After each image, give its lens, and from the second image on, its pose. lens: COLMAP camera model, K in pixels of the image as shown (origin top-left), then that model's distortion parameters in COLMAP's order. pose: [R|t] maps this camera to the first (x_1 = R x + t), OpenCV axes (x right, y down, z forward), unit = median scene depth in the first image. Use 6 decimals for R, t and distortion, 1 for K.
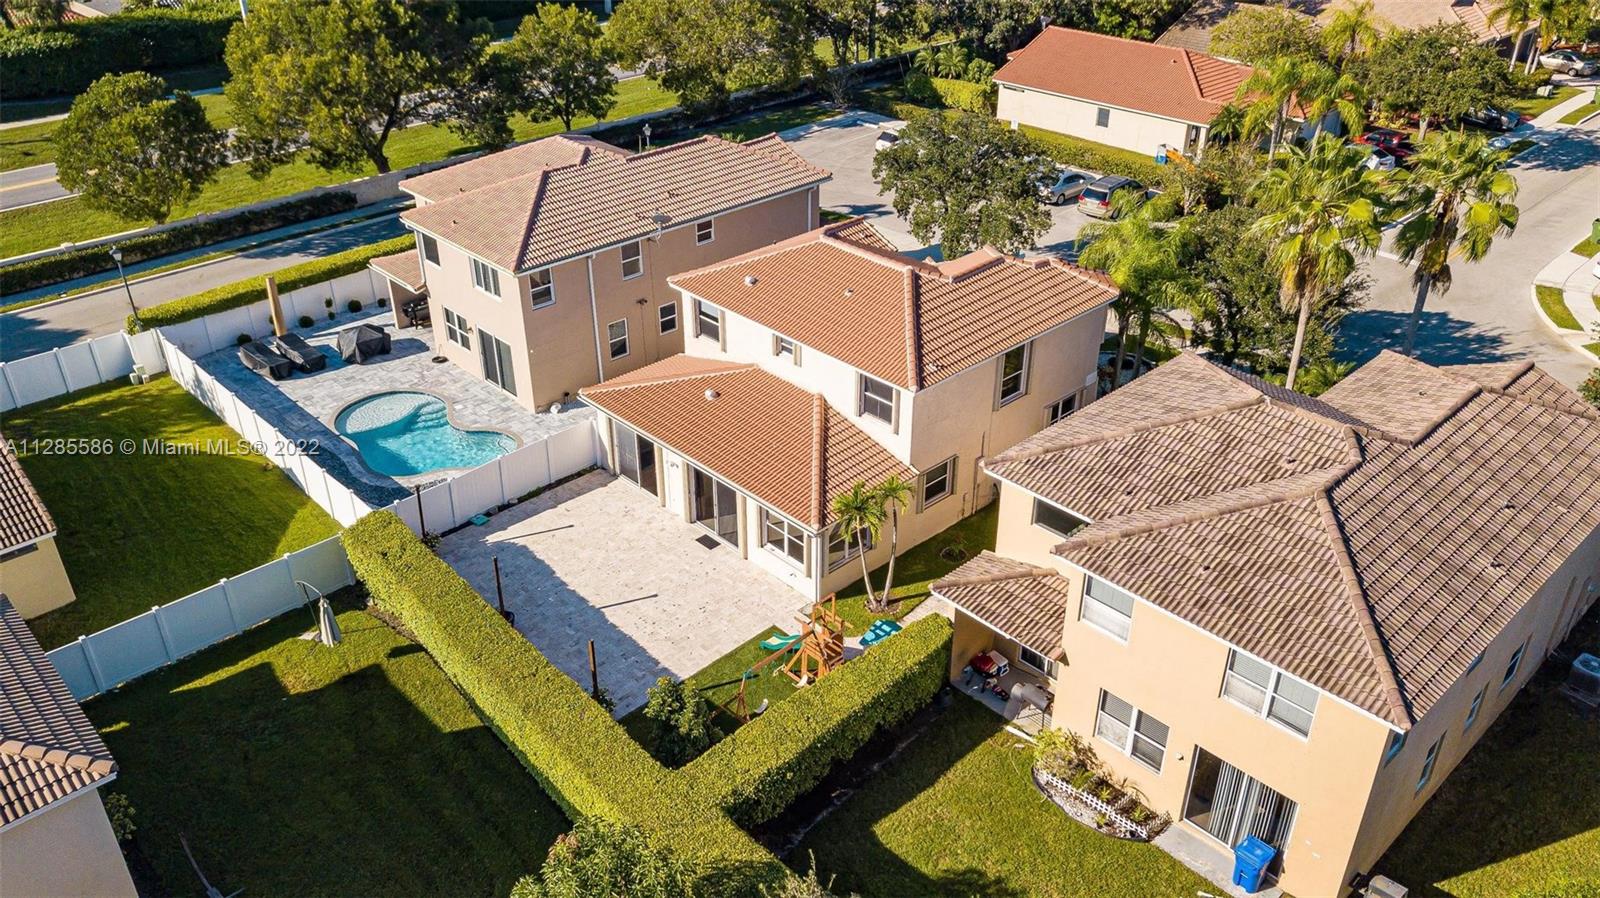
lens RADIAL K [[1211.7, 0, 800.0], [0, 1211.7, 449.0], [0, 0, 1]] dist [0.028551, 0.001903]
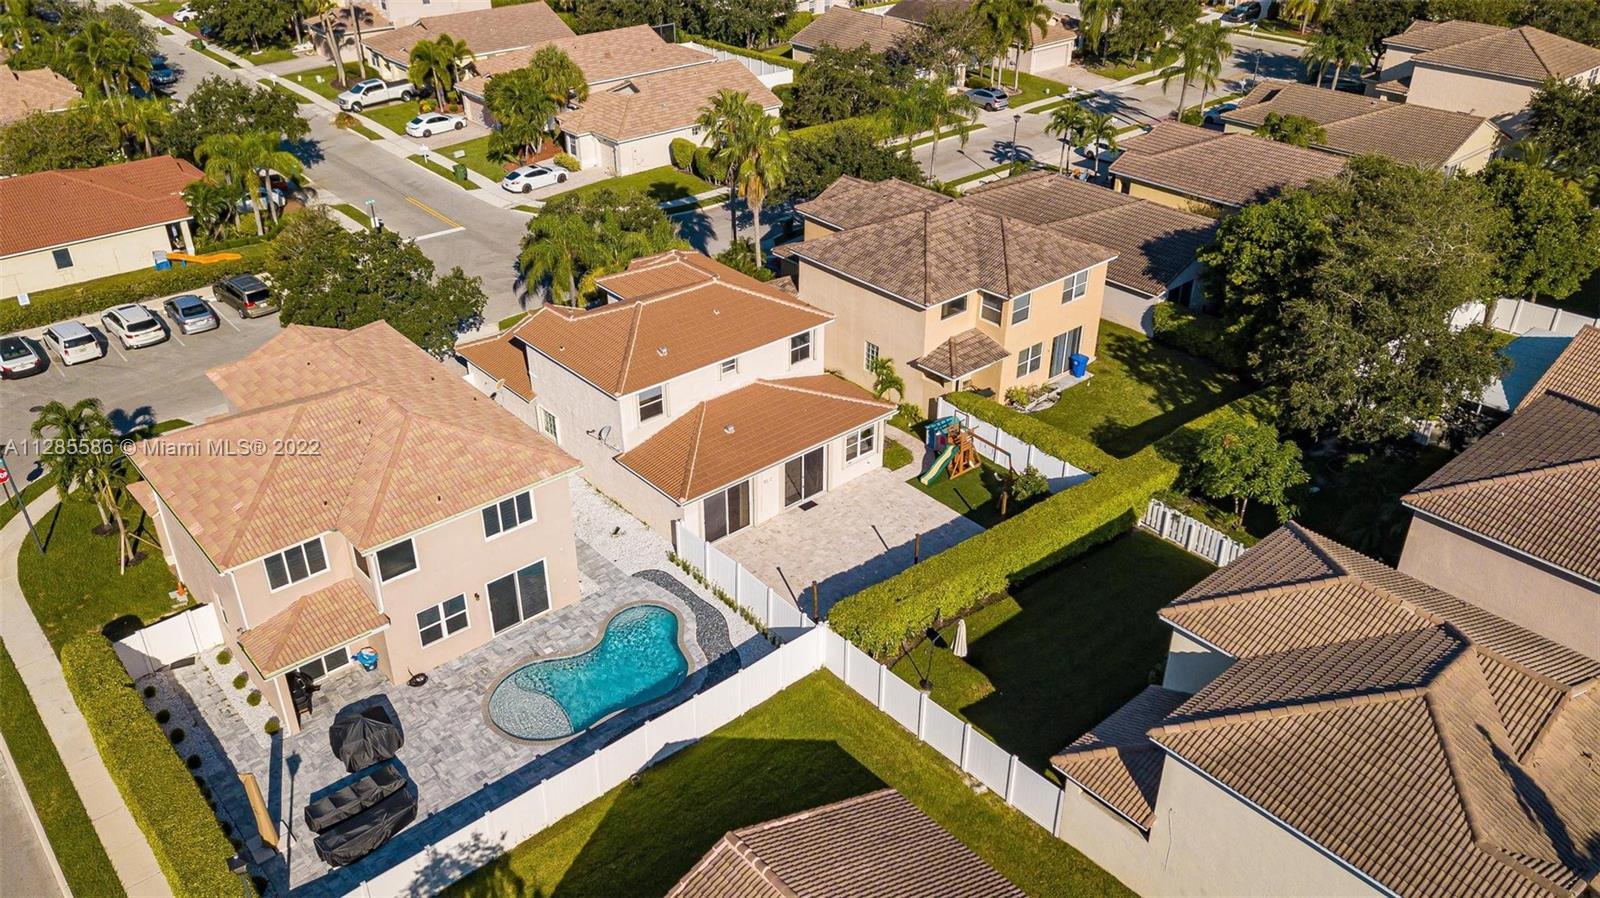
lens RADIAL K [[1211.7, 0, 800.0], [0, 1211.7, 449.0], [0, 0, 1]] dist [0.028551, 0.001903]
pose [[0.043037, -0.502001, 0.863796, -1.144264], [0.503829, 0.757511, 0.415131, -0.504455], [-0.862731, 0.417340, 0.285523, 0.584556]]
